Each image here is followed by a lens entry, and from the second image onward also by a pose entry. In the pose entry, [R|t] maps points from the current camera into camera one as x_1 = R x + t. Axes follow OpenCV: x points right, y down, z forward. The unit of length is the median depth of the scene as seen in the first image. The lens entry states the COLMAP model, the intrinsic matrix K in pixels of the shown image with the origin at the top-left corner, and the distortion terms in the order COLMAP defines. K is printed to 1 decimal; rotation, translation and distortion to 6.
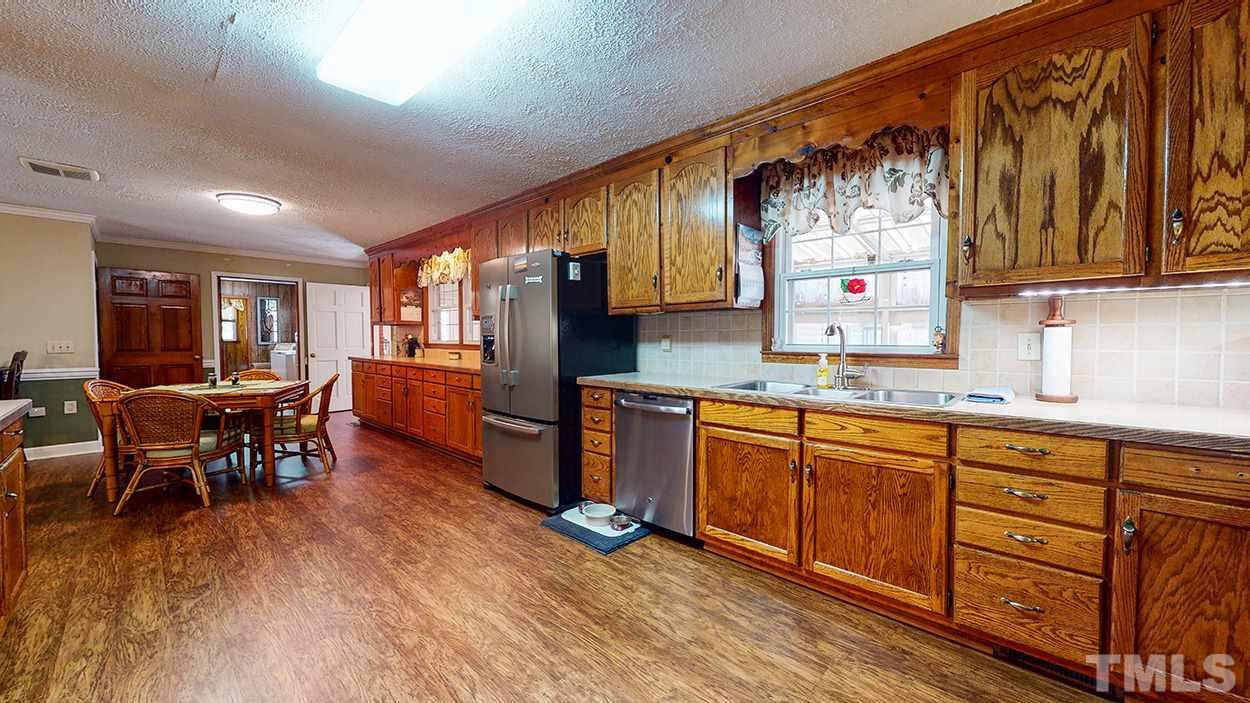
lens RADIAL K [[457.6, 0, 624.7], [0, 457.6, 354.3], [0, 0, 1]] dist [-0.000320, 0.000141]
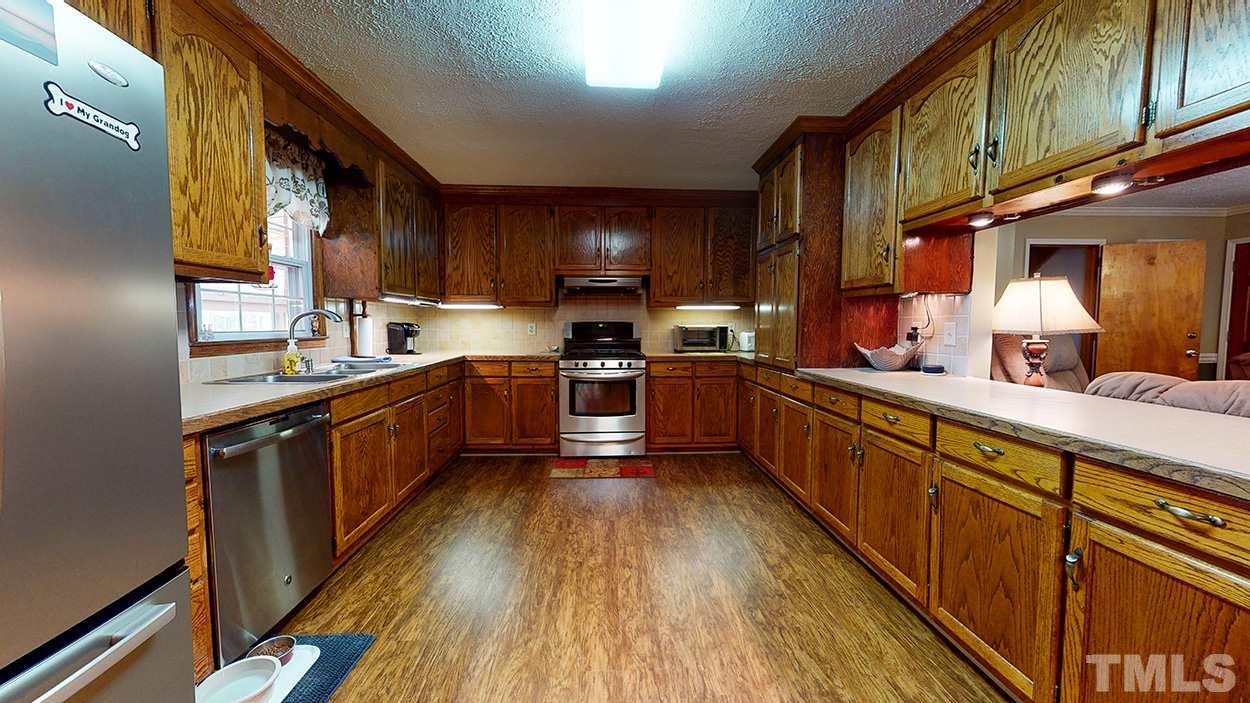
lens RADIAL K [[457.6, 0, 624.7], [0, 457.6, 354.3], [0, 0, 1]] dist [-0.000320, 0.000141]
pose [[-0.717257, -0.046732, 0.695240, -0.823750], [0.024027, 0.995497, 0.091702, -0.046175], [-0.696395, 0.082478, -0.712904, 1.271982]]
